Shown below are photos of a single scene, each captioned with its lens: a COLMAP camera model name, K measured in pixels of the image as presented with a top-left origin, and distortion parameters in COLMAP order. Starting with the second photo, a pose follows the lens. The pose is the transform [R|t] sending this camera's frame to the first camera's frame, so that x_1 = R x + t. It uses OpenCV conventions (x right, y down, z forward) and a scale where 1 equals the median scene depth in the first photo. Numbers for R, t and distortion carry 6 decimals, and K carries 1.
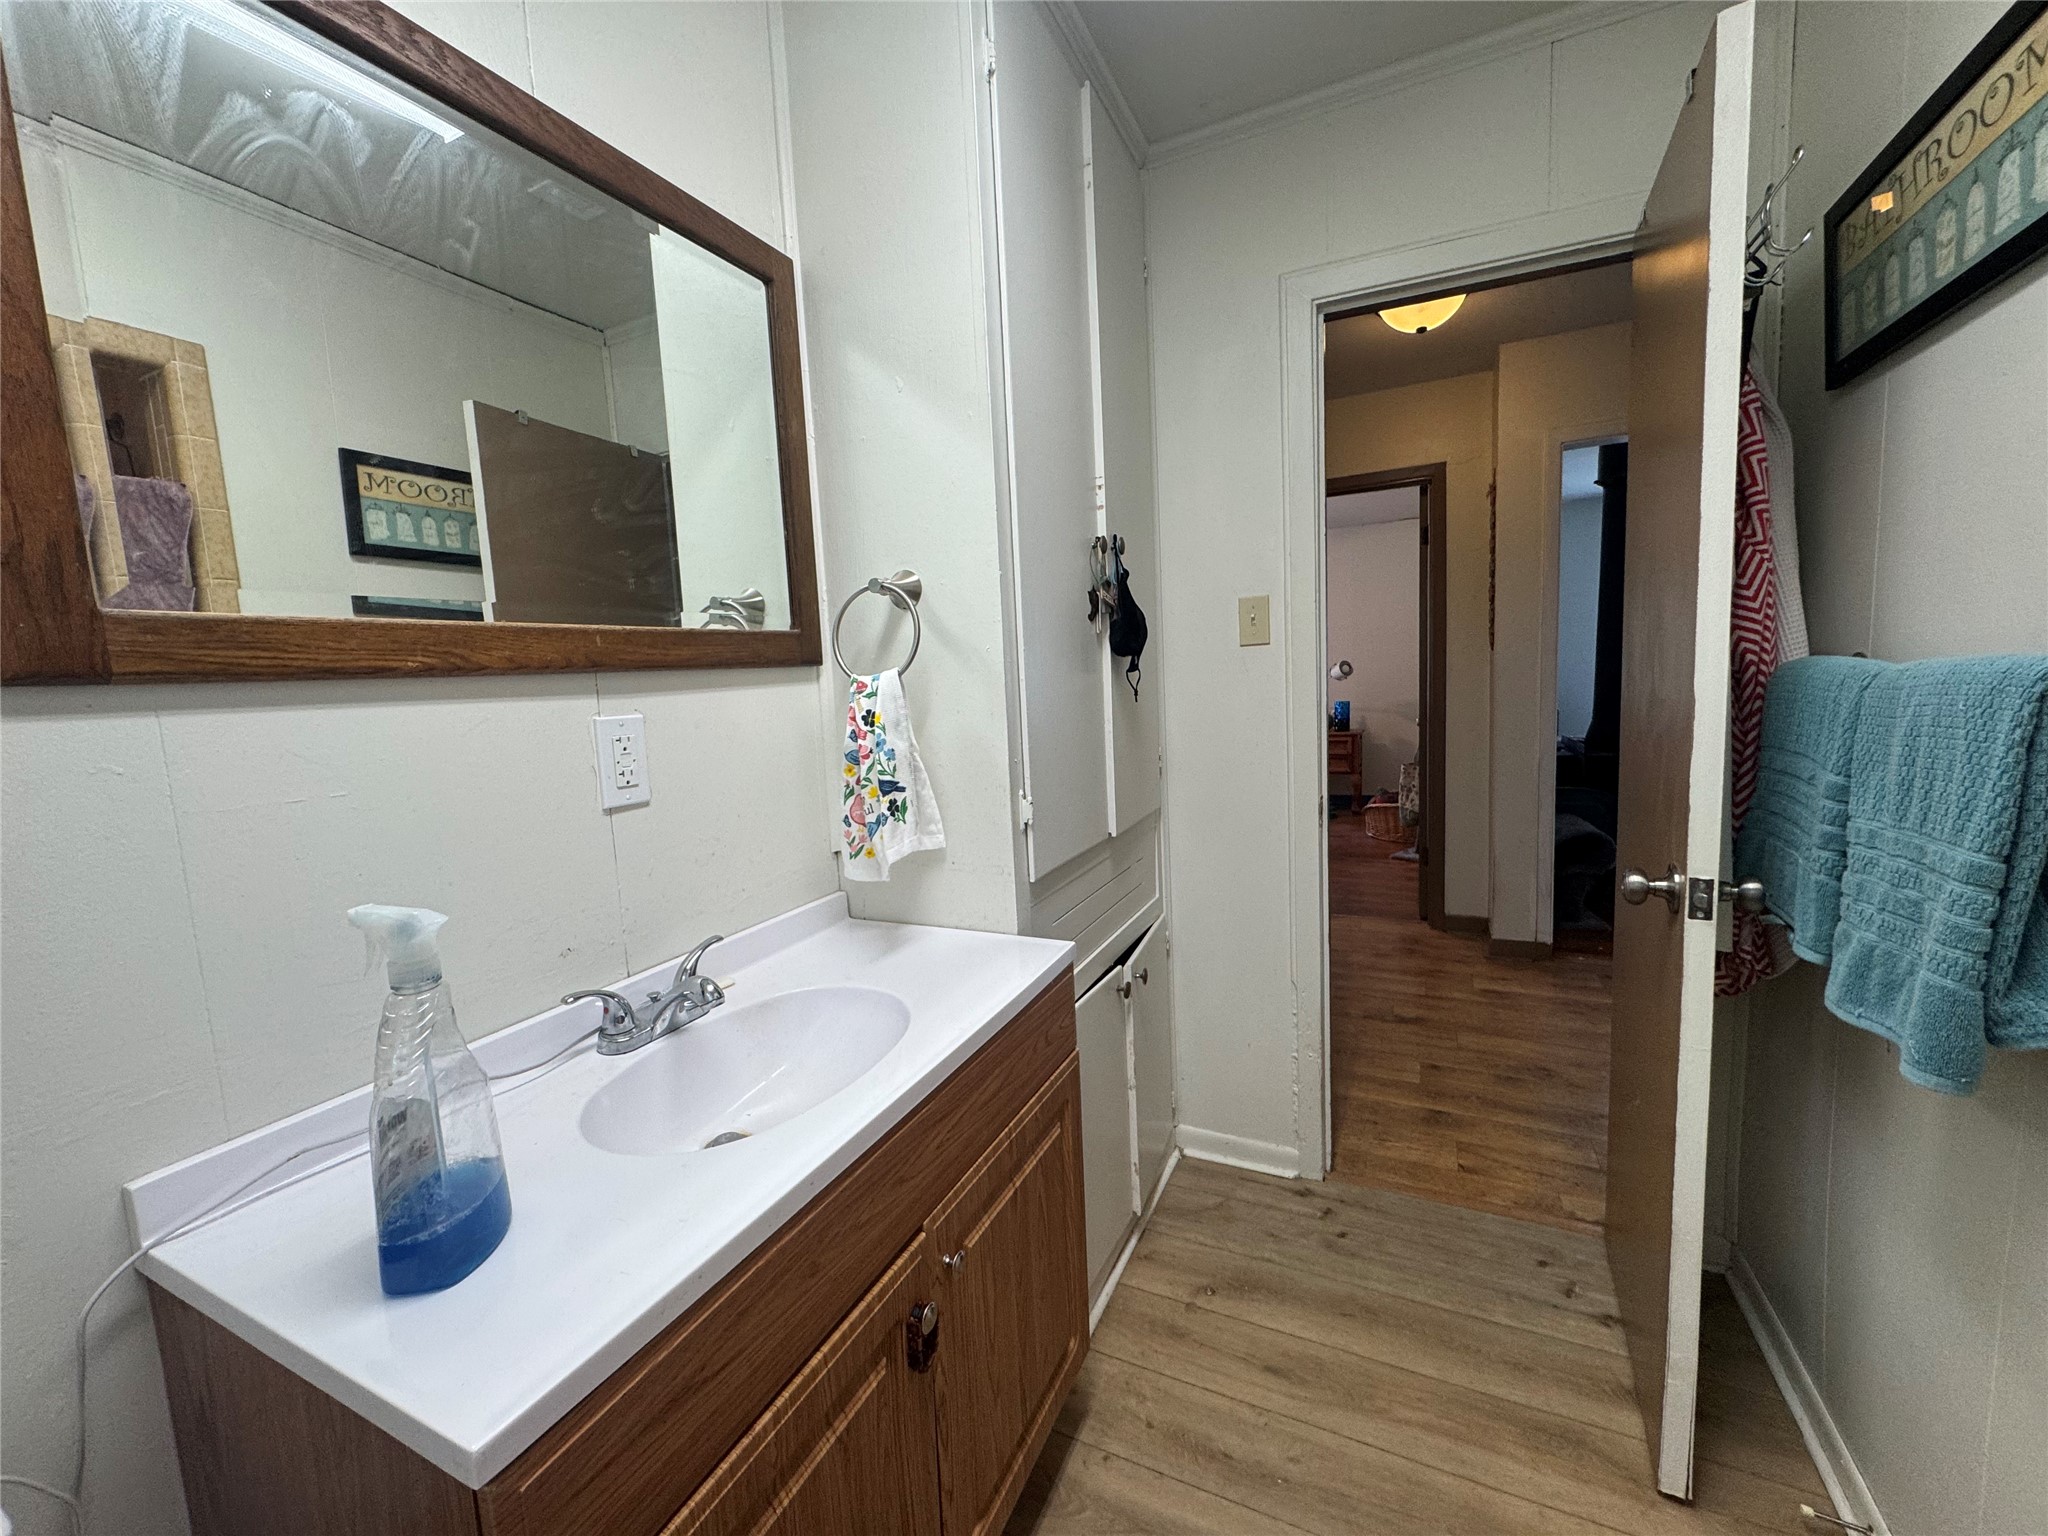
lens RADIAL K [[814.0, 0, 1025.0], [0, 814.0, 764.1], [0, 0, 1]] dist [-0.004977, 0.000529]
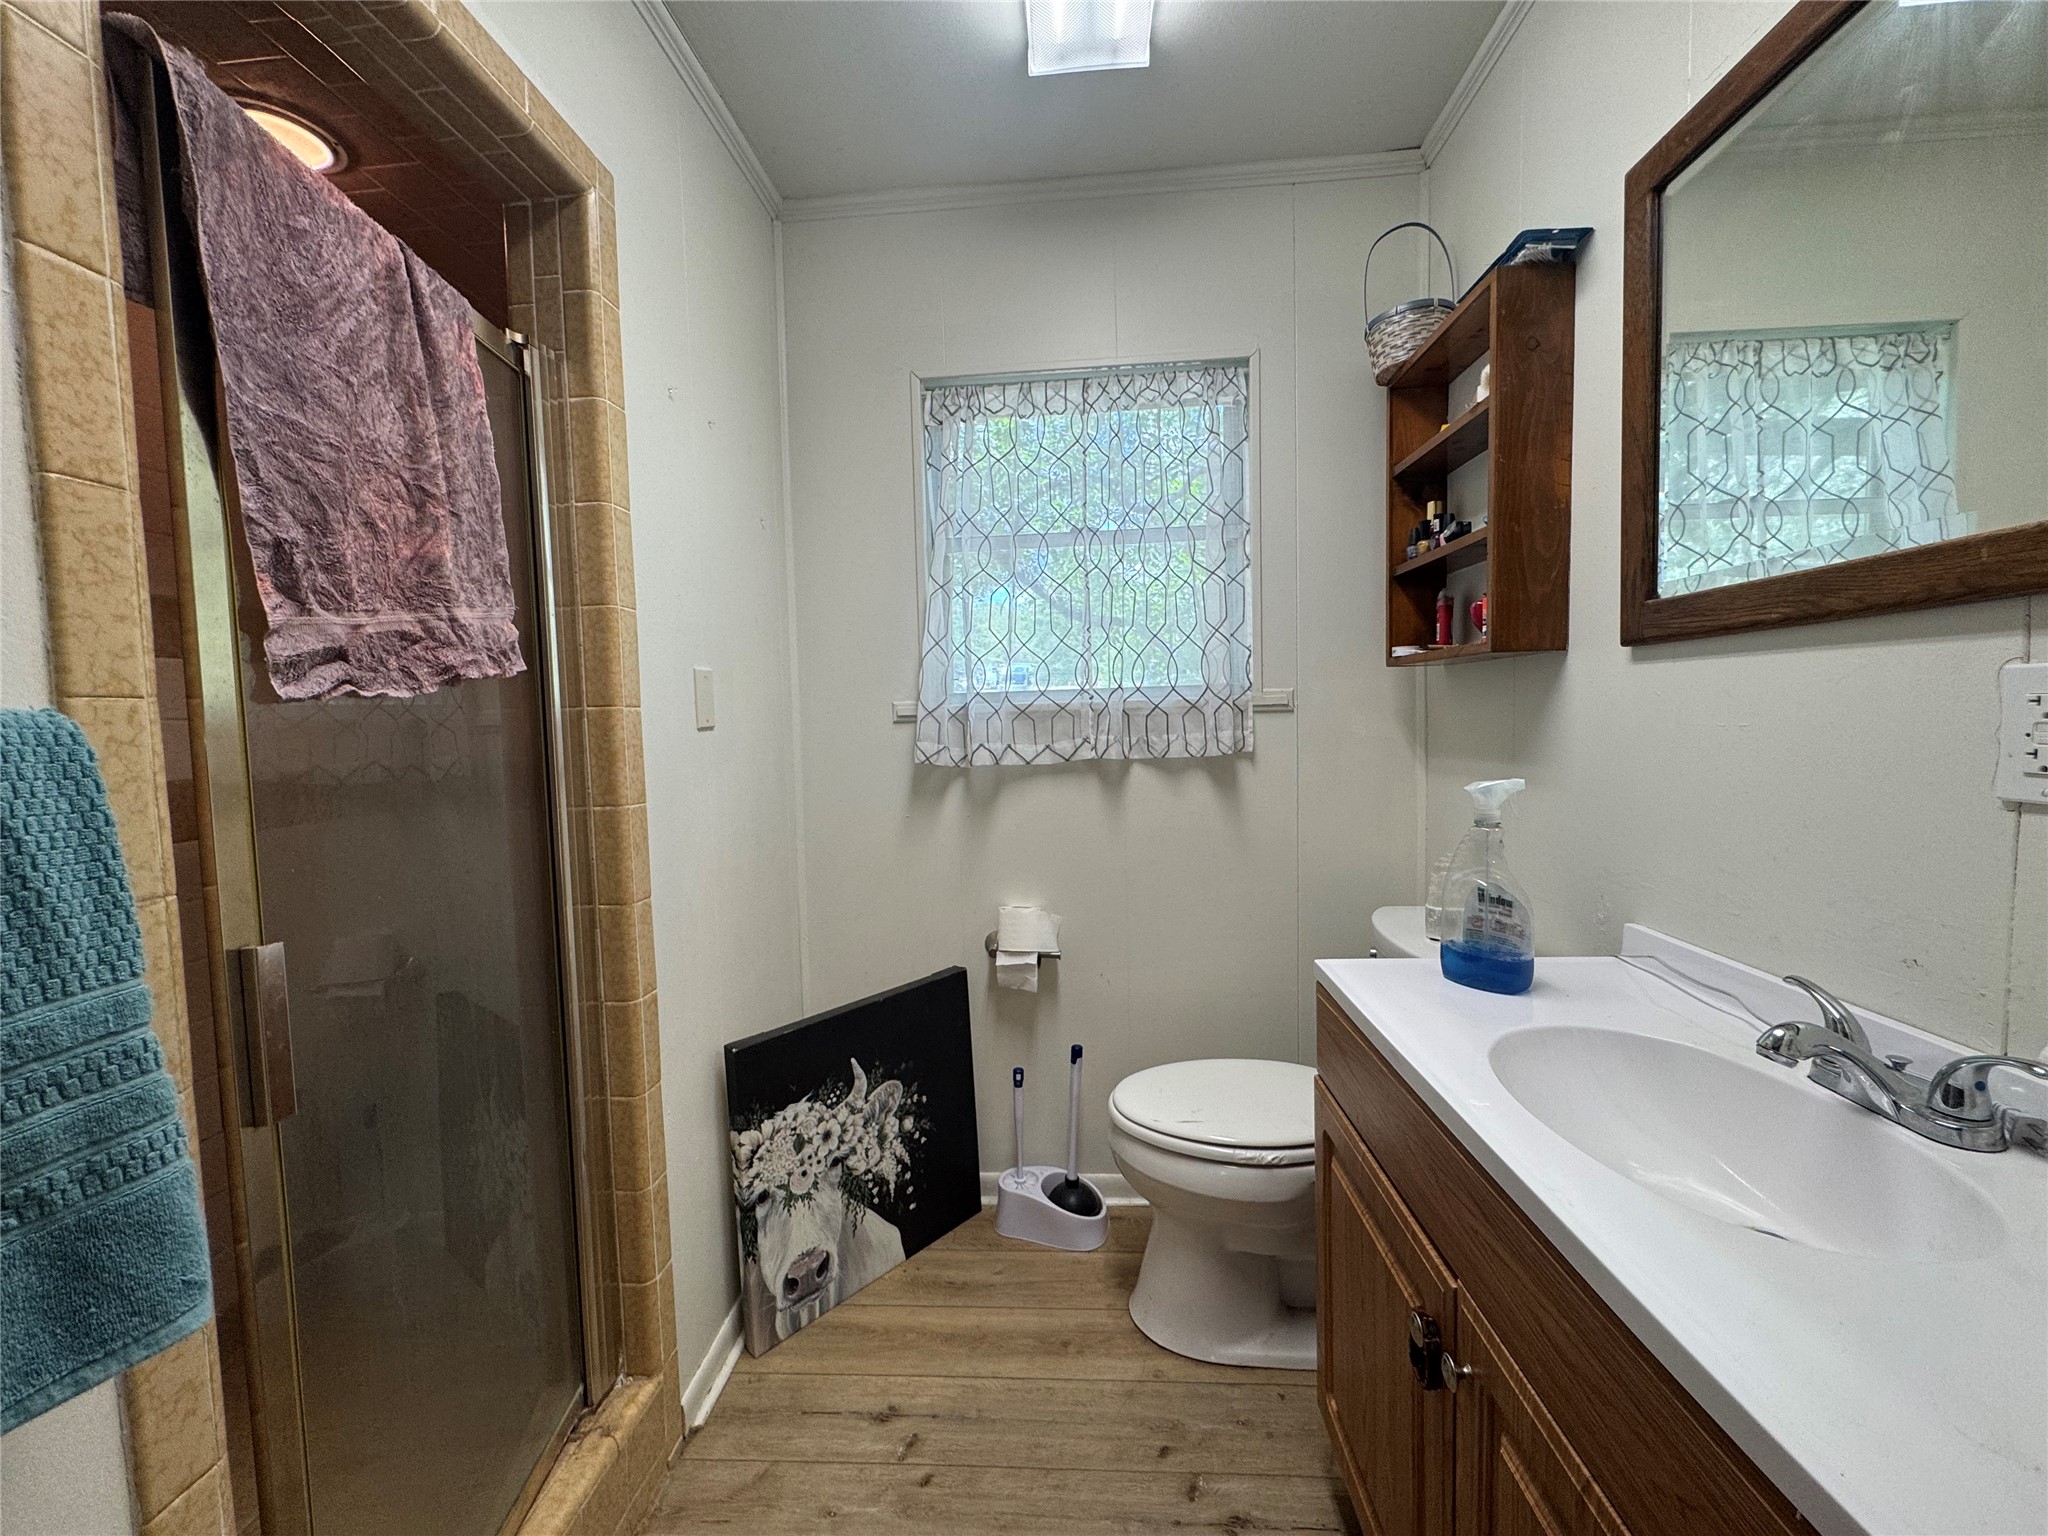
lens RADIAL K [[814.0, 0, 1024.1], [0, 814.0, 764.8], [0, 0, 1]] dist [-0.004977, 0.000529]
pose [[-0.925323, 0.095594, -0.366932, 0.560748], [0.031212, 0.983618, 0.177545, -0.138703], [0.377893, 0.152834, -0.913148, 1.512692]]
